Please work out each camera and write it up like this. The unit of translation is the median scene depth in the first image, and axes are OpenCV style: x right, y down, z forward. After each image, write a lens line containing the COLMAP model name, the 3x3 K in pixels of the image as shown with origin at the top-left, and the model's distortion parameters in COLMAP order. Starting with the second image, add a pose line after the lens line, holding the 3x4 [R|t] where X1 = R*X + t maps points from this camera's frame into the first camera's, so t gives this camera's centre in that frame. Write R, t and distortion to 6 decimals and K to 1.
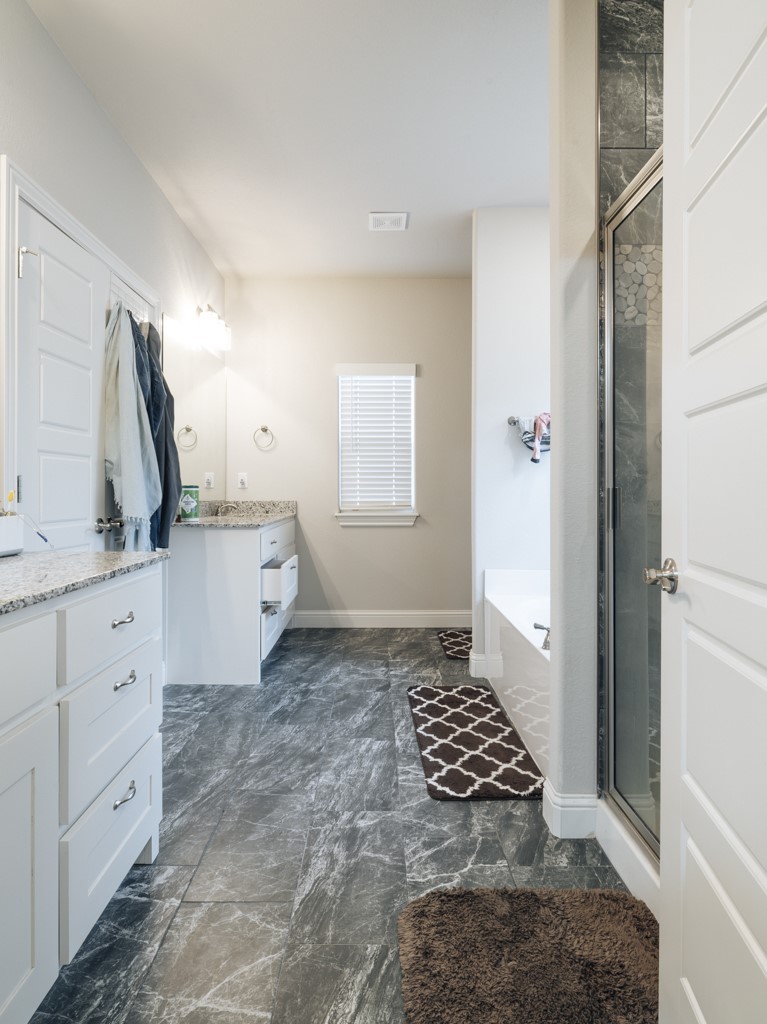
lens RADIAL K [[594.0, 0, 383.1], [0, 594.0, 504.6], [0, 0, 1]] dist [-0.007912, 0.005357]
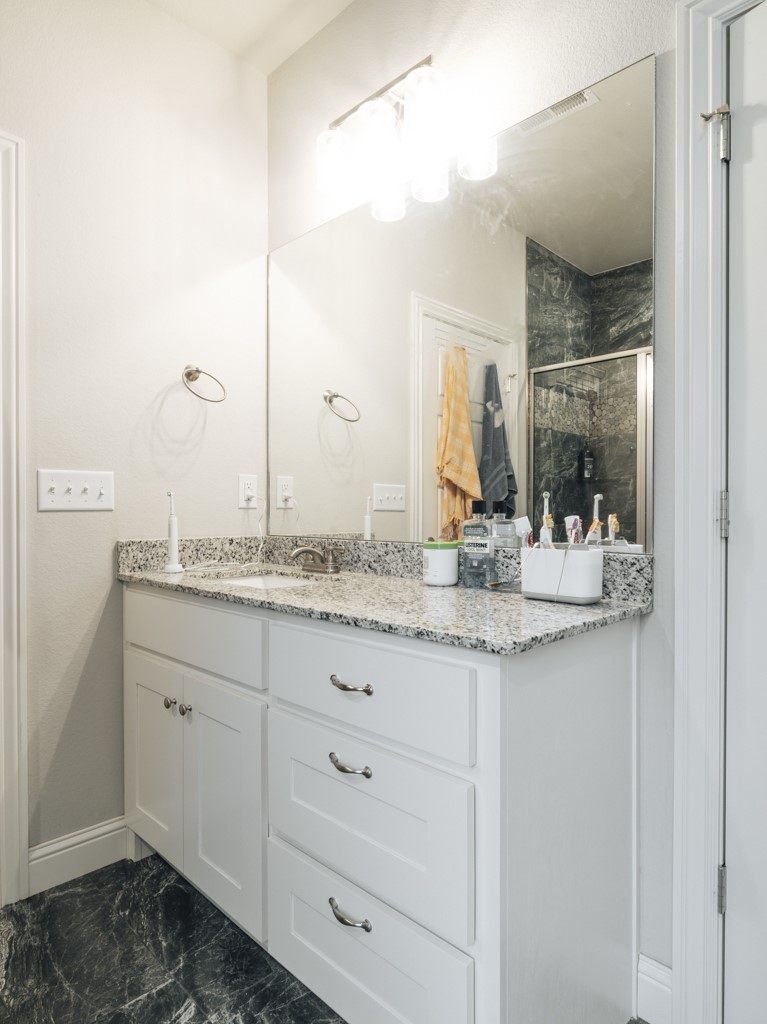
lens RADIAL K [[594.0, 0, 377.0], [0, 594.0, 517.3], [0, 0, 1]] dist [-0.007912, 0.005357]
pose [[-0.706588, -0.004778, -0.707609, 0.050207], [-0.026446, 0.999457, 0.019659, -0.024019], [0.707131, 0.032604, -0.706330, 0.992780]]
